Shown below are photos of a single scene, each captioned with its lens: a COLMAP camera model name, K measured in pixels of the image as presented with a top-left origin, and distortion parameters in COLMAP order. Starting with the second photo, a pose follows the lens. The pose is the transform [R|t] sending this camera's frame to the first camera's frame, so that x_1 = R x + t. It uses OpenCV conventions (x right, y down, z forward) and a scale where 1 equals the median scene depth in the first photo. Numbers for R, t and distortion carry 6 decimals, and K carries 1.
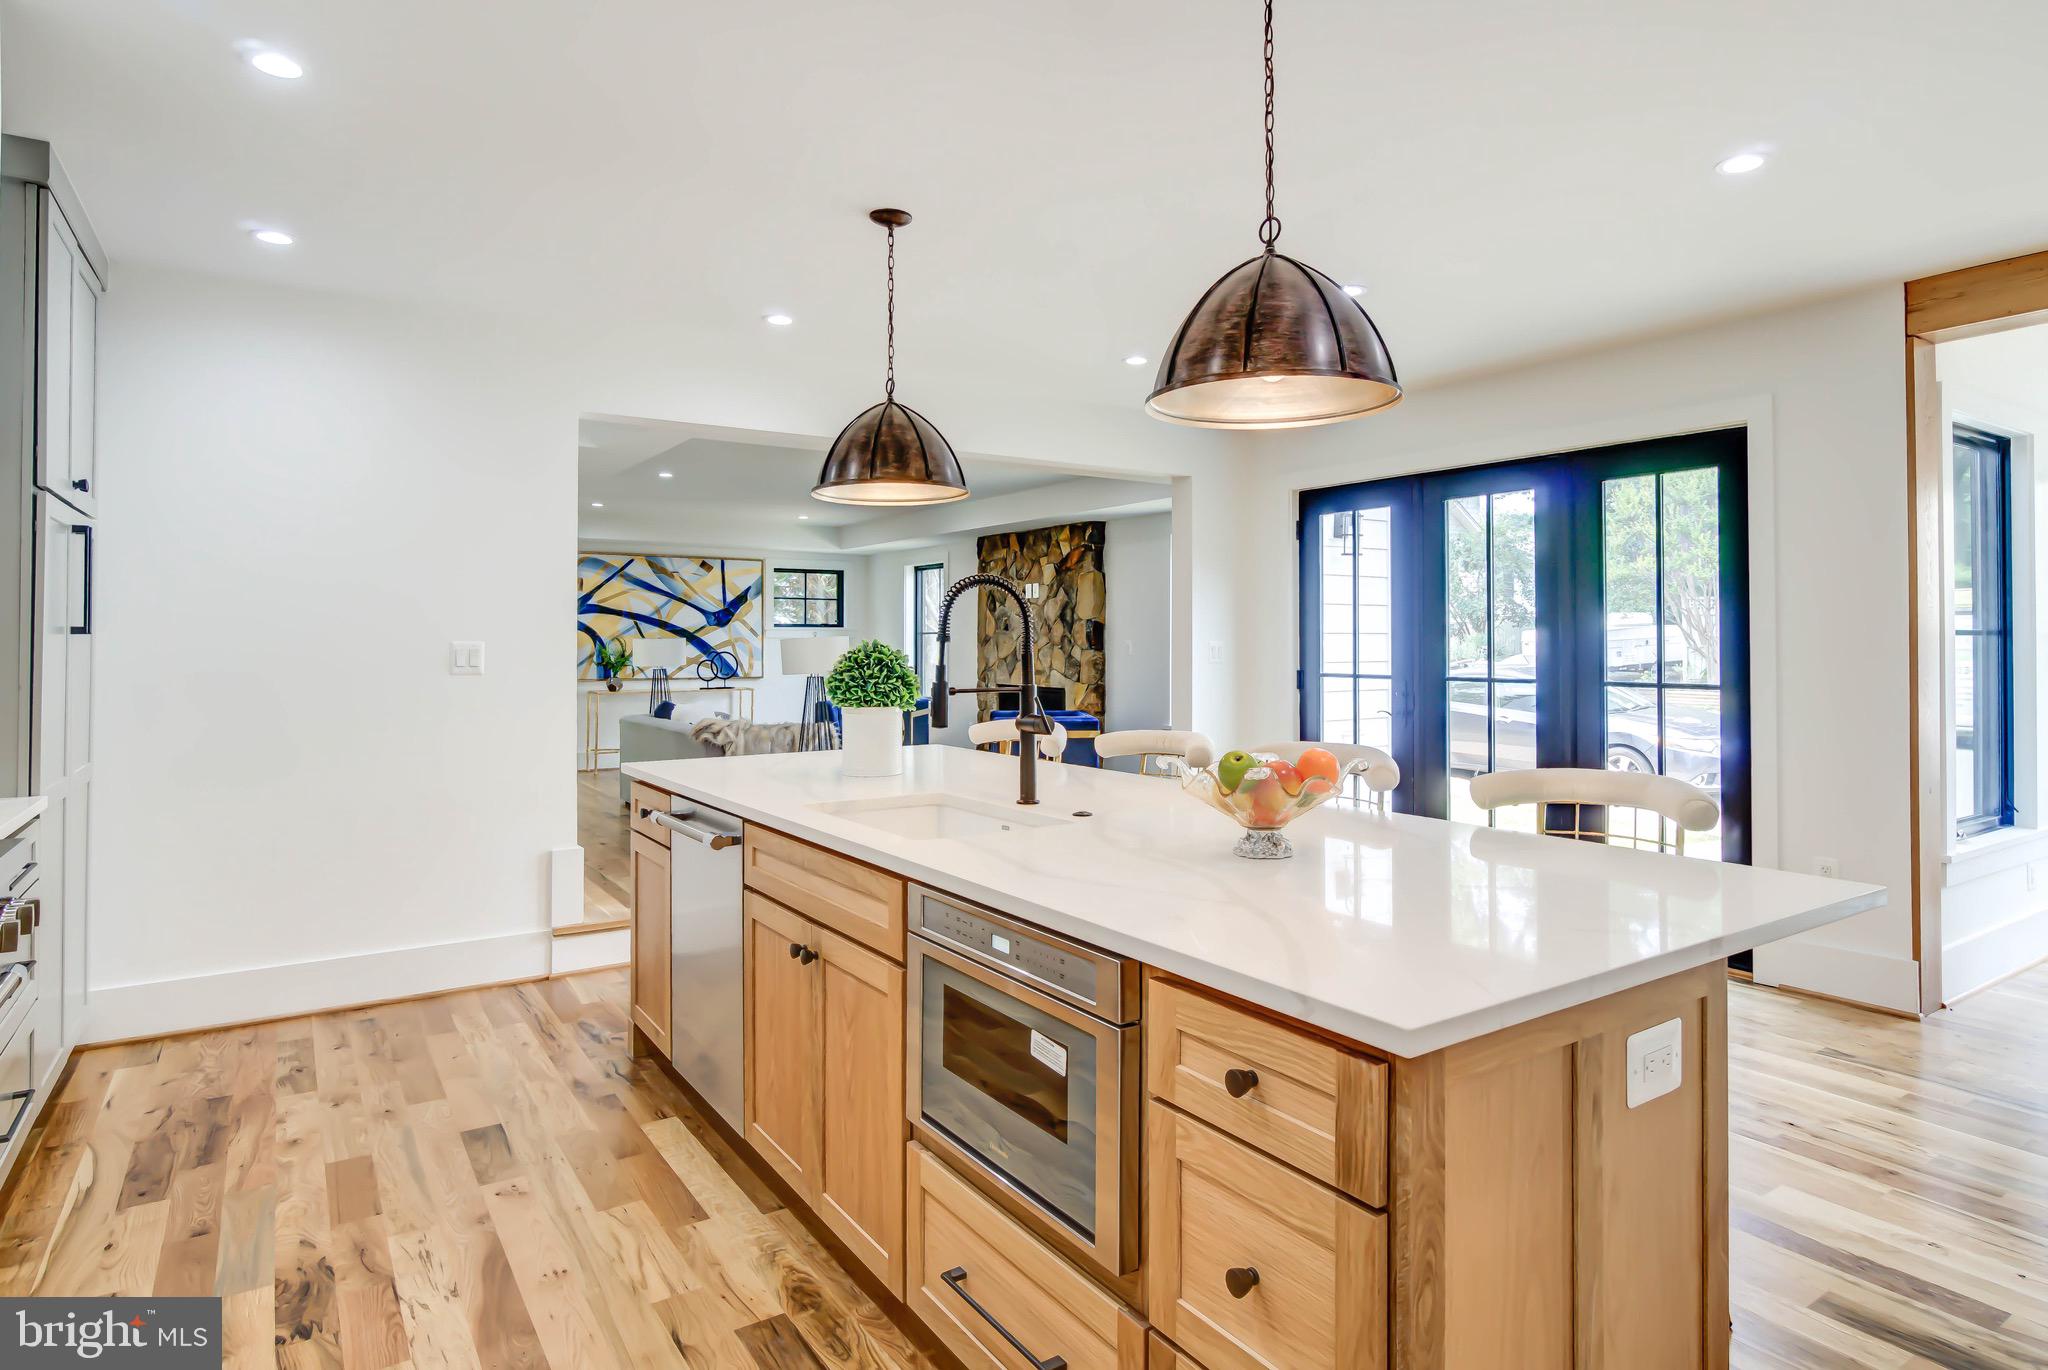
lens RADIAL K [[1090.2, 0, 1017.9], [0, 1090.2, 627.6], [0, 0, 1]] dist [0.041051, -0.001428]
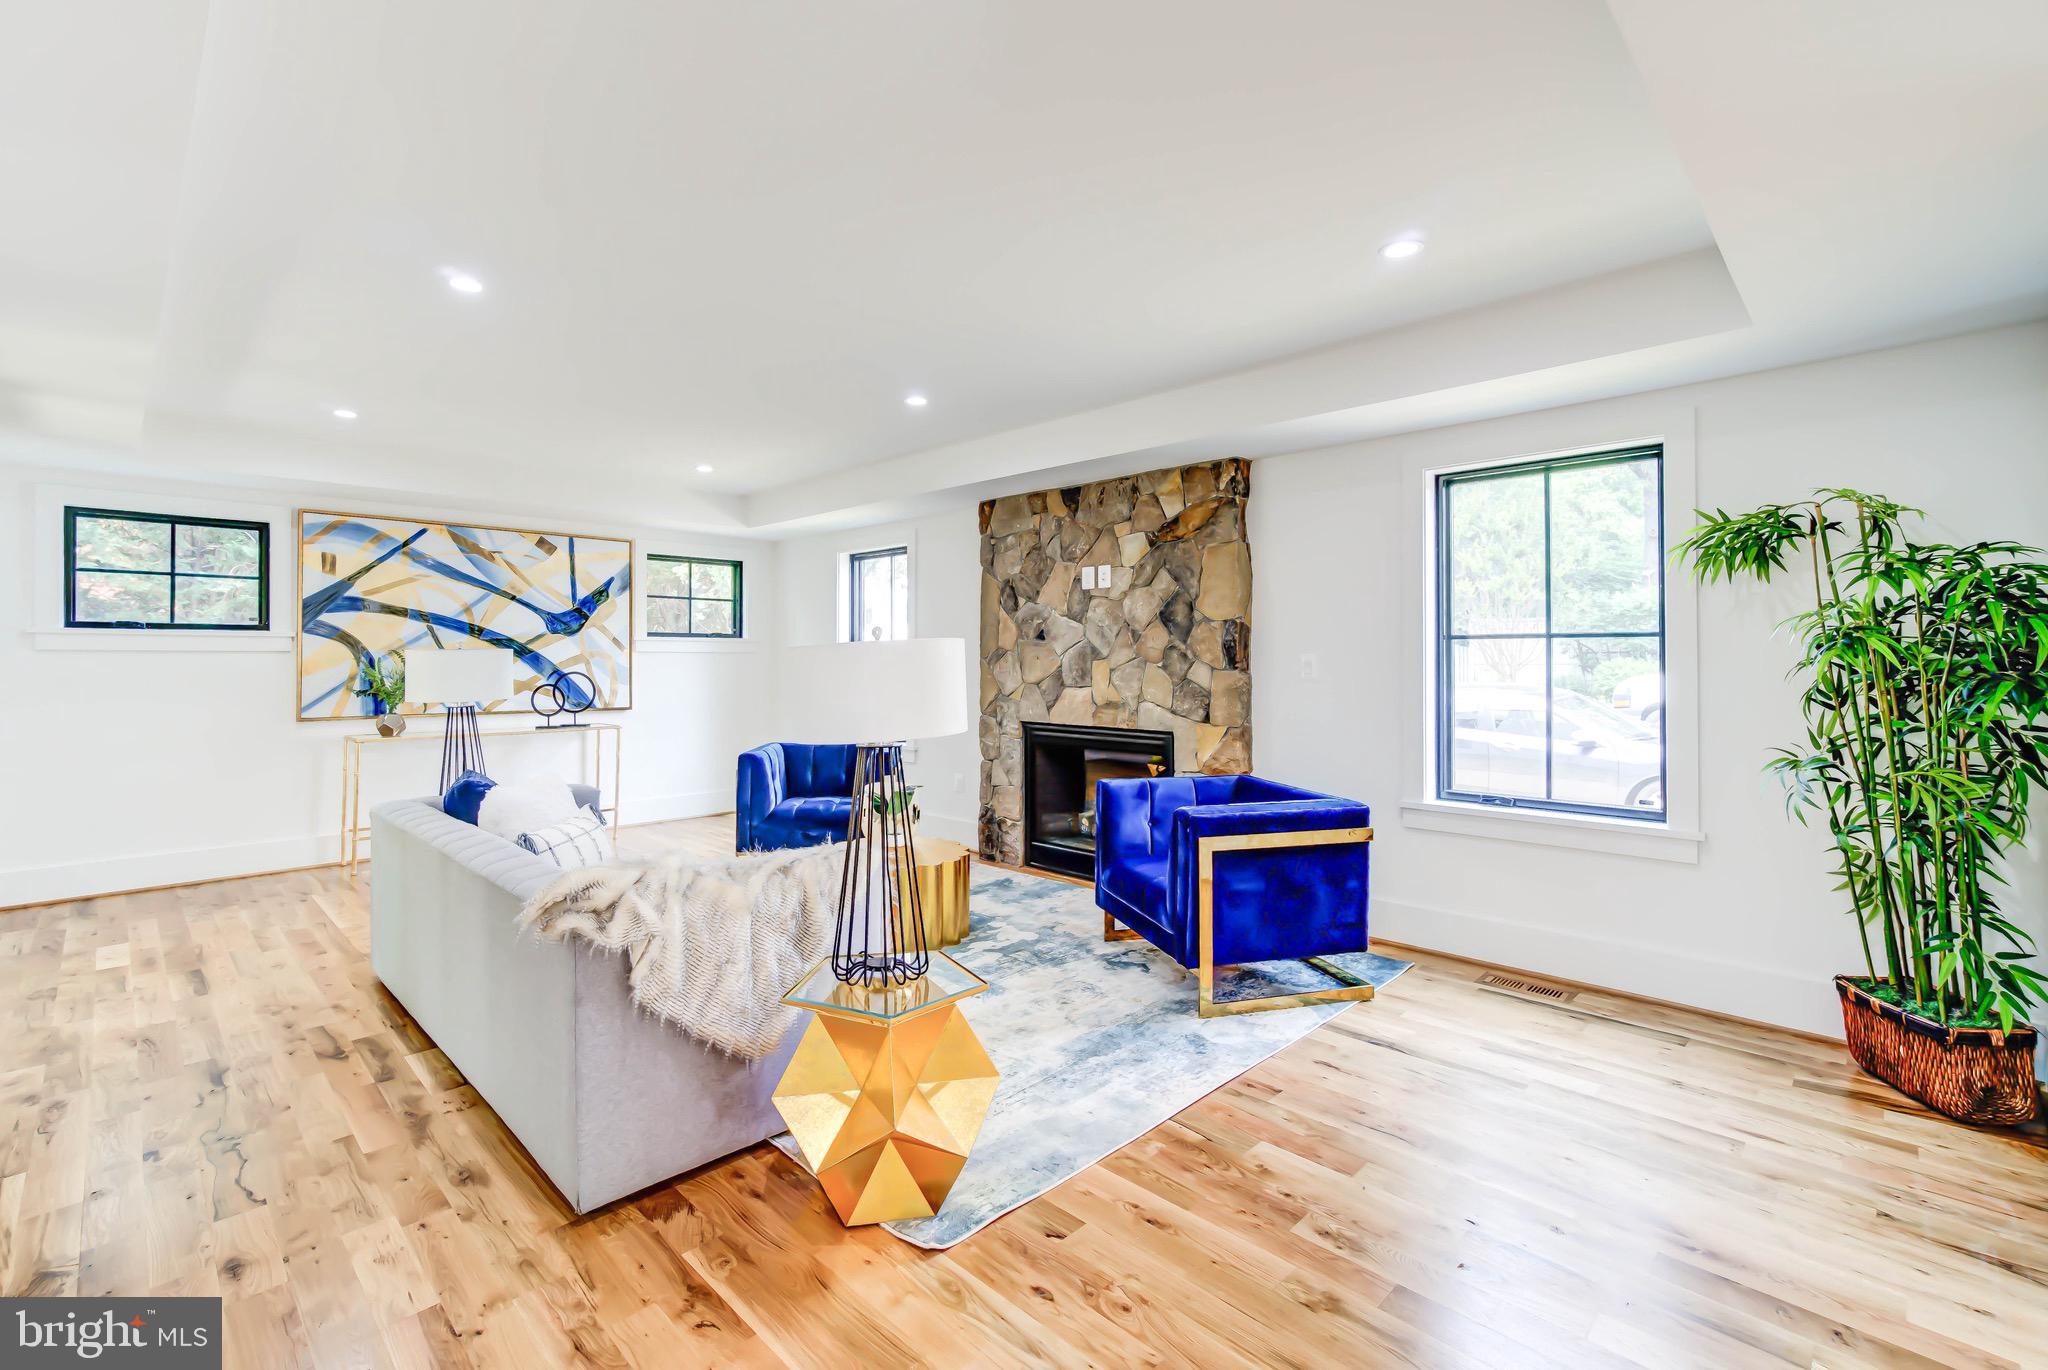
lens RADIAL K [[911.0, 0, 987.7], [0, 911.0, 650.3], [0, 0, 1]] dist [-0.000660, 0.001853]
pose [[0.982886, 0.002212, 0.184200, -0.128988], [-0.002812, 0.999992, 0.002995, 0.006735], [-0.184192, -0.003462, 0.982884, 0.425851]]
